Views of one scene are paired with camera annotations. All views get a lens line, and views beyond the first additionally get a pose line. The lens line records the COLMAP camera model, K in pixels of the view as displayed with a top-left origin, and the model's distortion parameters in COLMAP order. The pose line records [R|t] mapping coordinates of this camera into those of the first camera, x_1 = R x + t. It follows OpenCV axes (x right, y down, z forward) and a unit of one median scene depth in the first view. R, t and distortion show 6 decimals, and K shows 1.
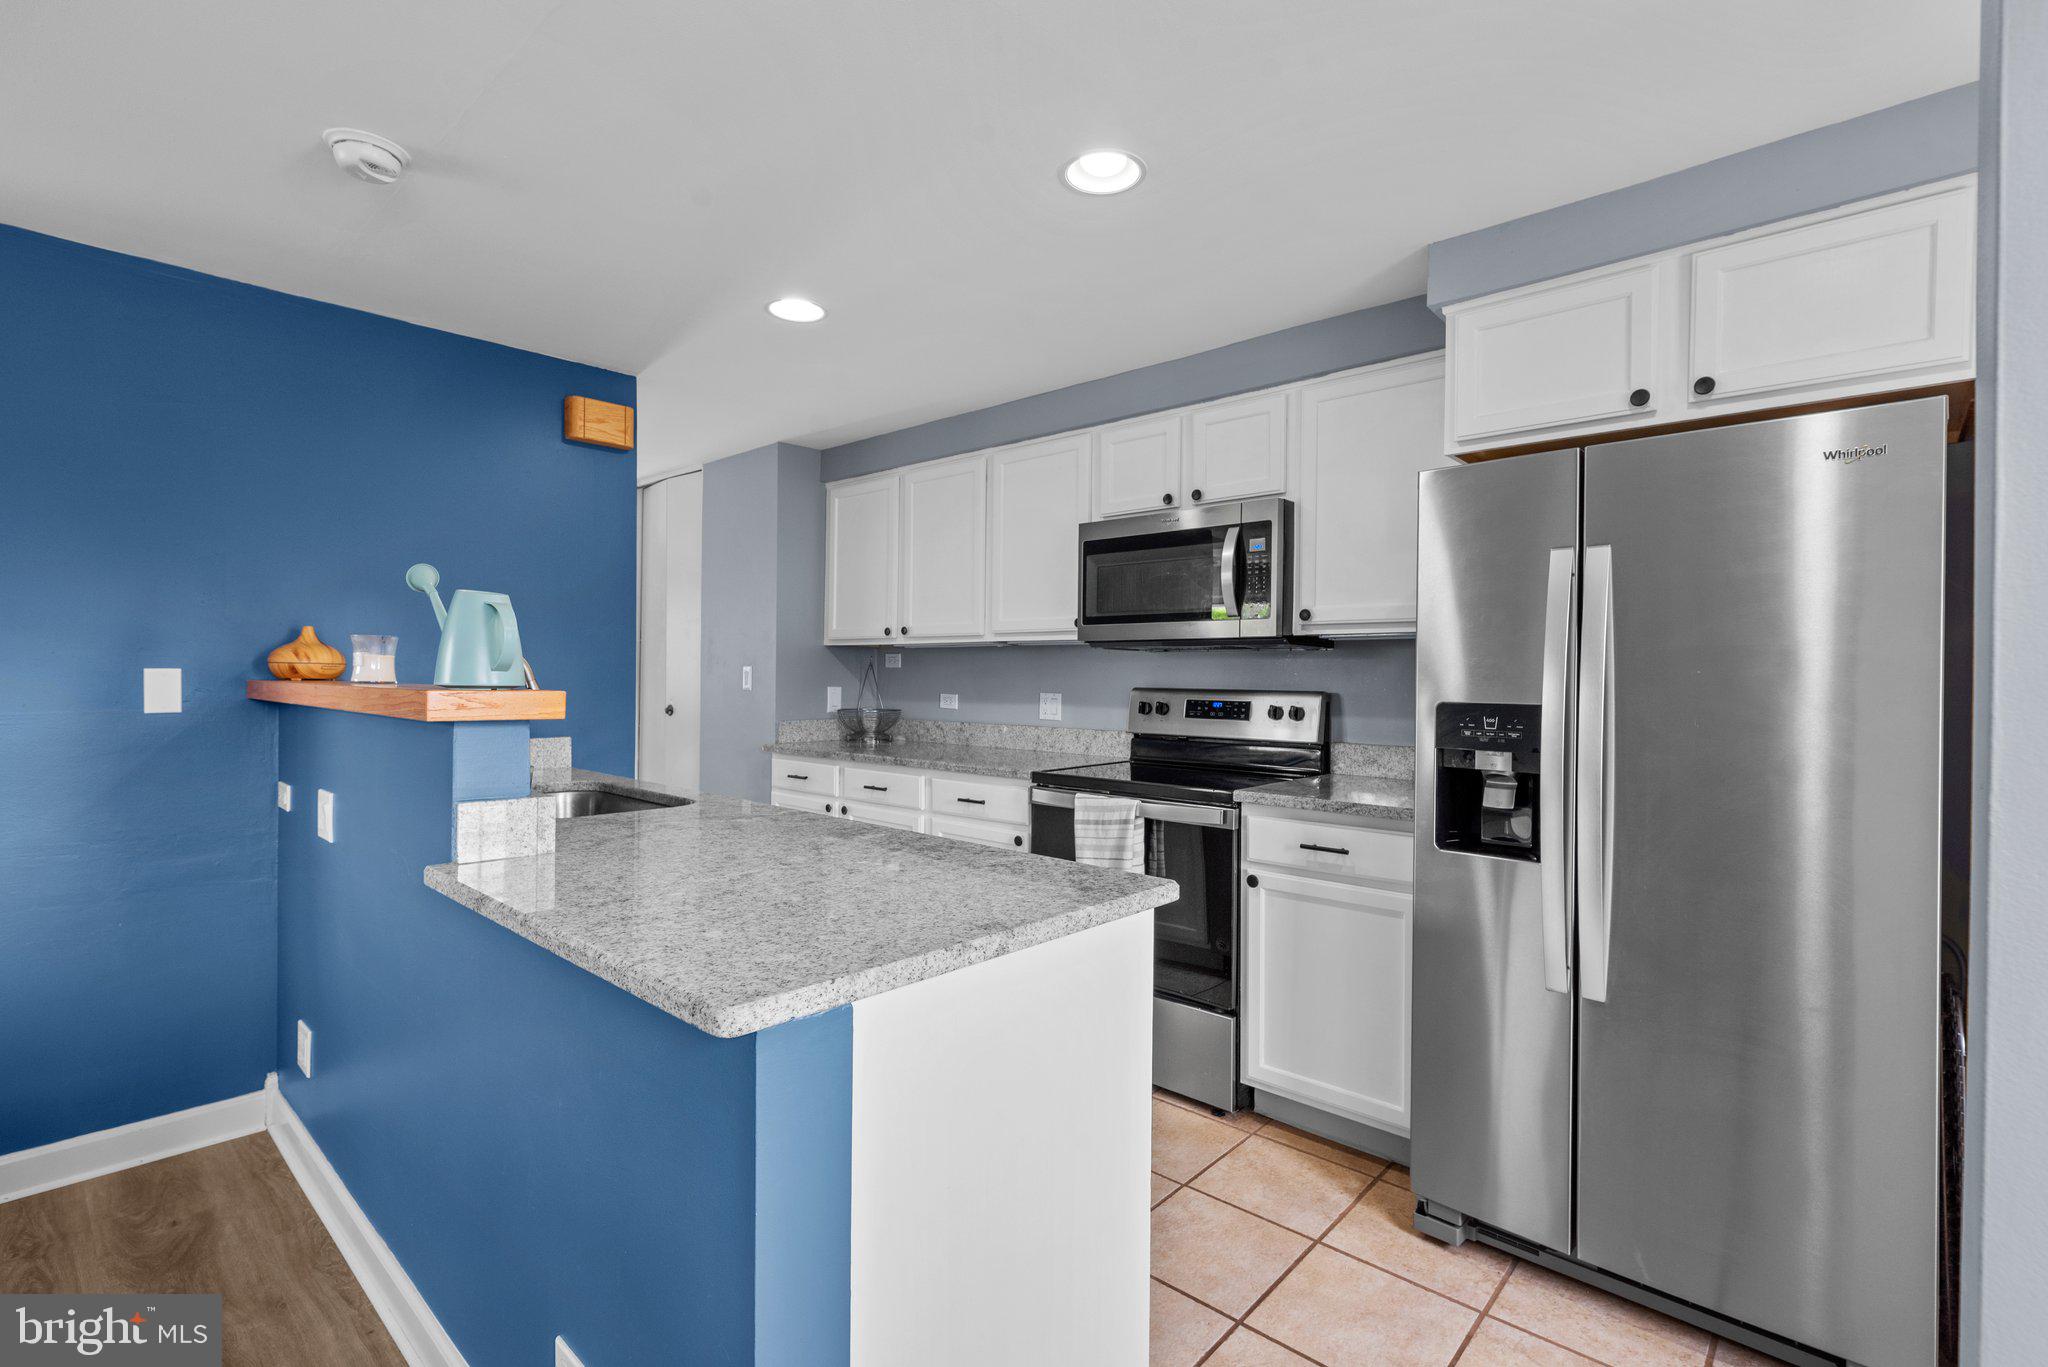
lens RADIAL K [[927.5, 0, 1030.4], [0, 927.5, 680.2], [0, 0, 1]] dist [0.004804, 0.000529]
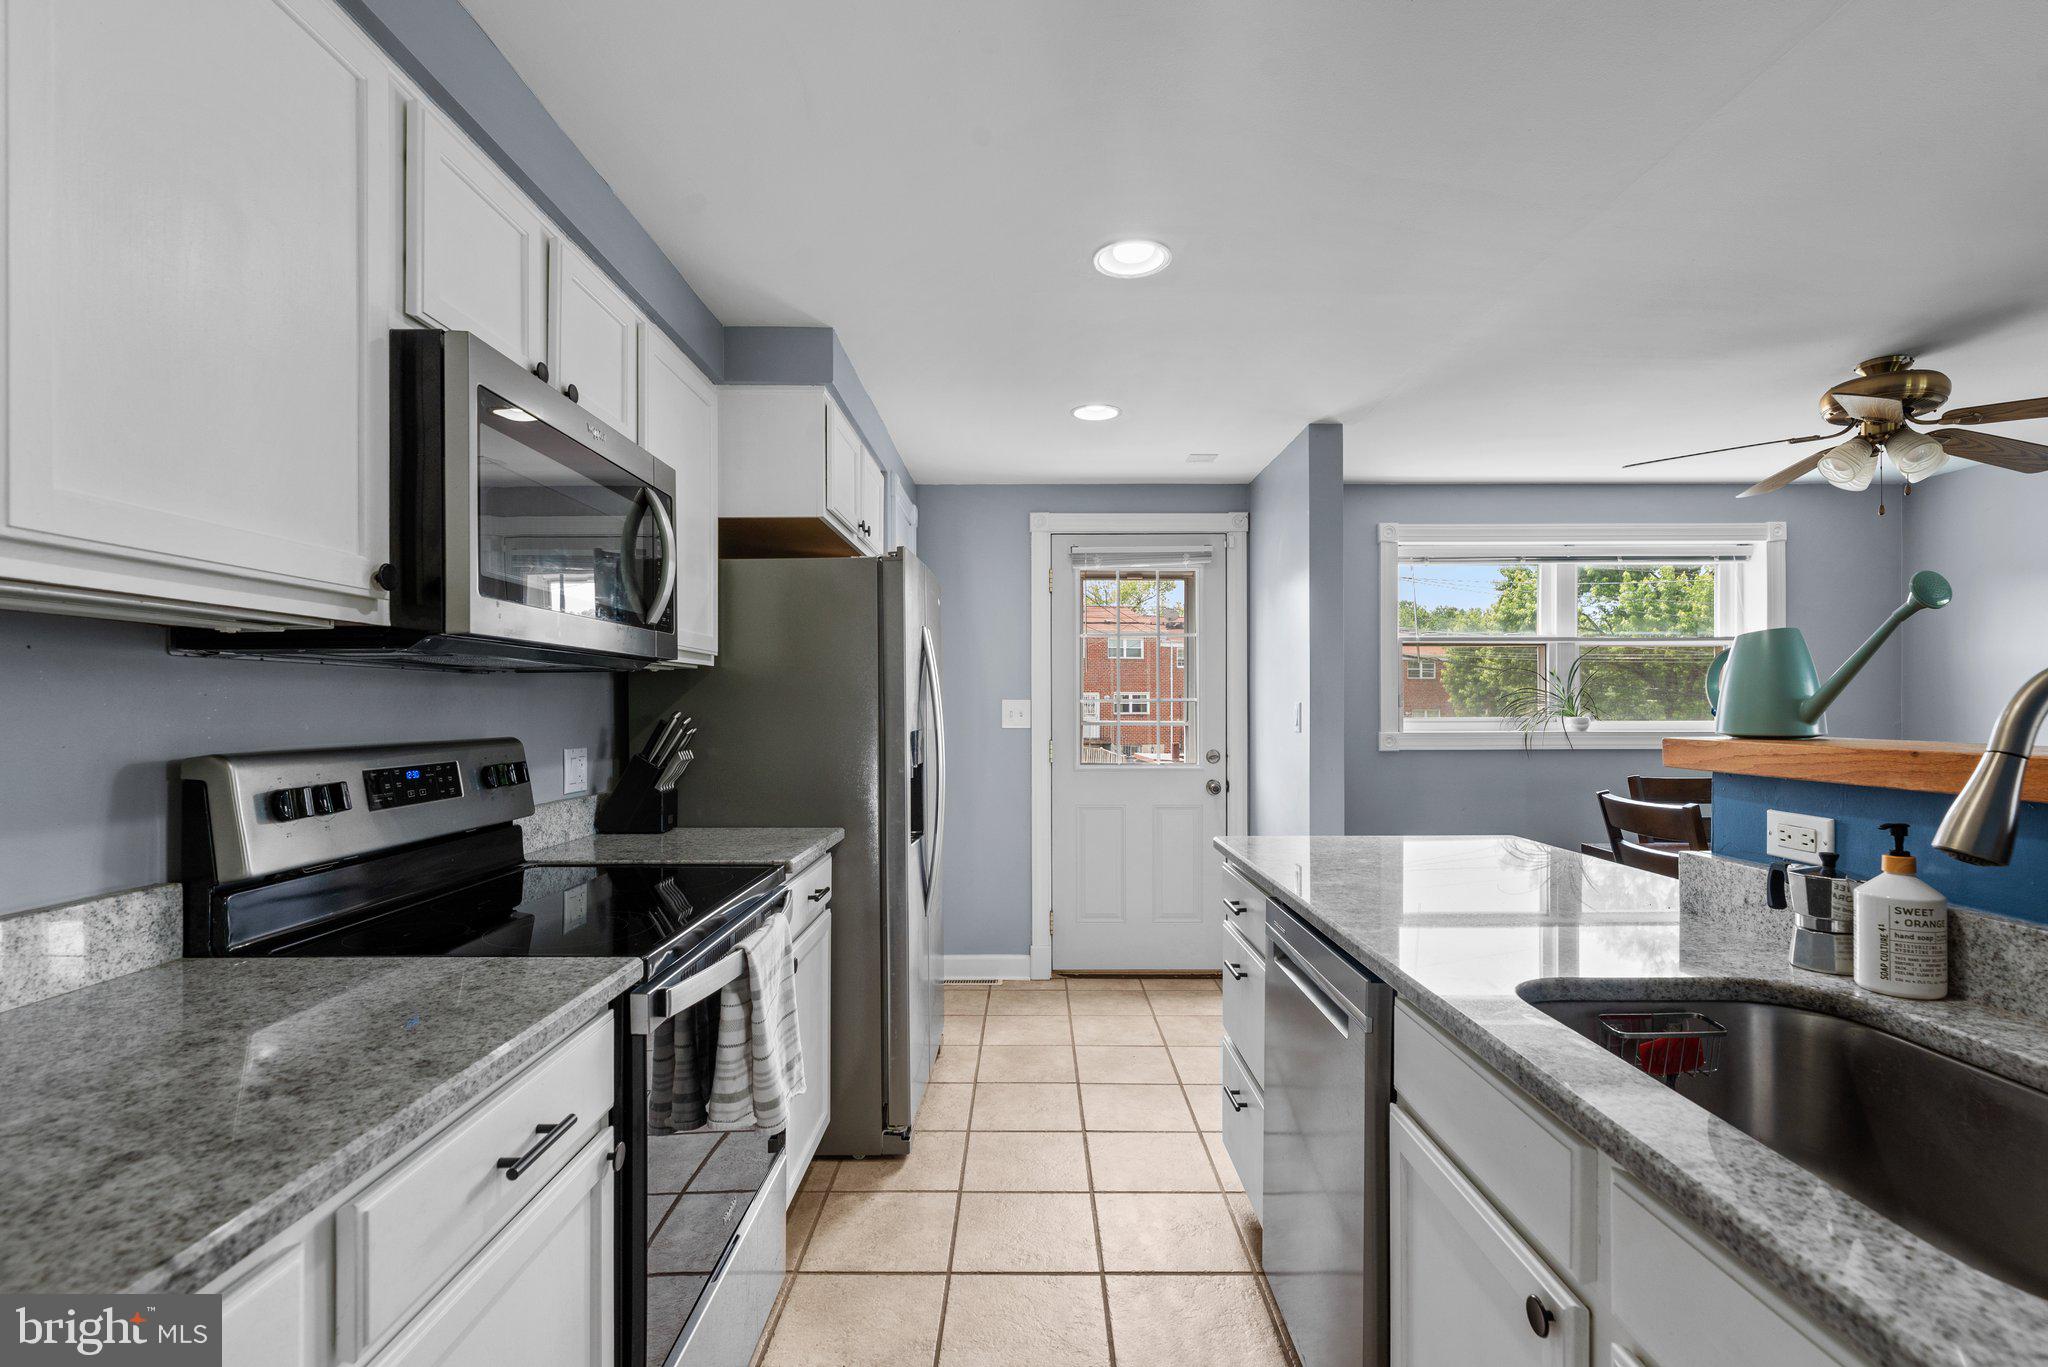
lens RADIAL K [[937.6, 0, 1035.5], [0, 937.6, 704.1], [0, 0, 1]] dist [0.007888, -0.004240]
pose [[-0.673117, -0.007340, 0.739500, -0.435143], [-0.000761, 0.999957, 0.009231, -0.018020], [-0.739536, 0.005651, -0.673093, 1.186445]]
